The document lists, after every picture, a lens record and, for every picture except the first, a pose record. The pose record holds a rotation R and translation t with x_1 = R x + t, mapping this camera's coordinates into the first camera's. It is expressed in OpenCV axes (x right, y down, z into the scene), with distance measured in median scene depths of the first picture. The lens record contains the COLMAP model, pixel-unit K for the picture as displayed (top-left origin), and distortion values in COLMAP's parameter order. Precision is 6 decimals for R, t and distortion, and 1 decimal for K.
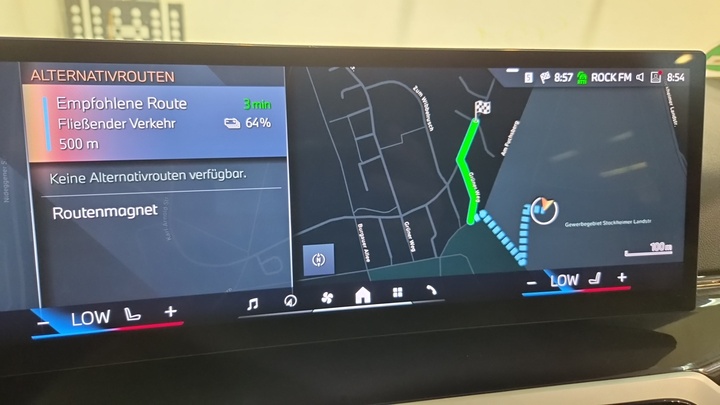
lens RADIAL K [[484.4, 0, 357.4], [0, 484.4, 205.0], [0, 0, 1]] dist [-0.004908, -0.002249]
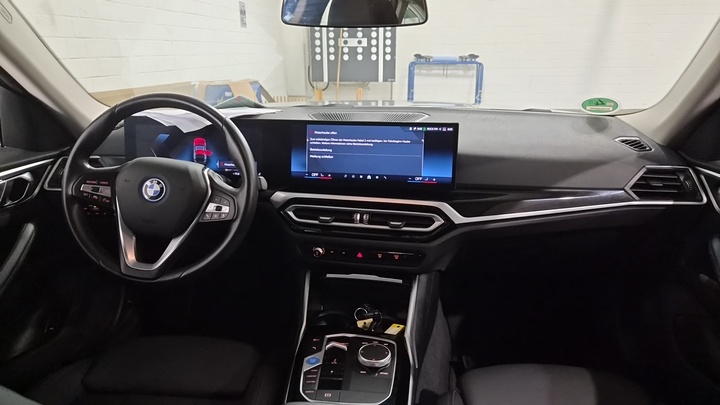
lens RADIAL K [[457.3, 0, 362.2], [0, 457.3, 205.5], [0, 0, 1]] dist [0.027019, -0.001866]
pose [[0.917003, 0.095927, -0.387174, 0.055893], [-0.085599, 0.995363, 0.043875, 0.009314], [0.389588, -0.007092, 0.920962, -0.100738]]
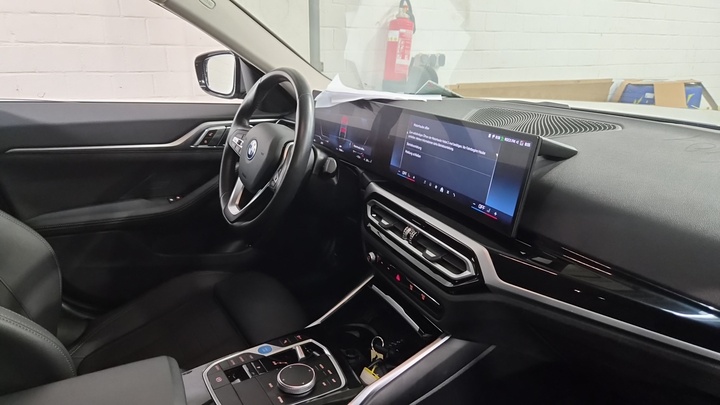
lens RADIAL K [[479.5, 0, 357.2], [0, 479.5, 201.2], [0, 0, 1]] dist [0.001900, -0.005448]
pose [[0.230371, 0.273127, -0.933987, 0.107636], [-0.279513, 0.937928, 0.205336, -0.009344], [0.932095, 0.213758, 0.292414, -0.019069]]
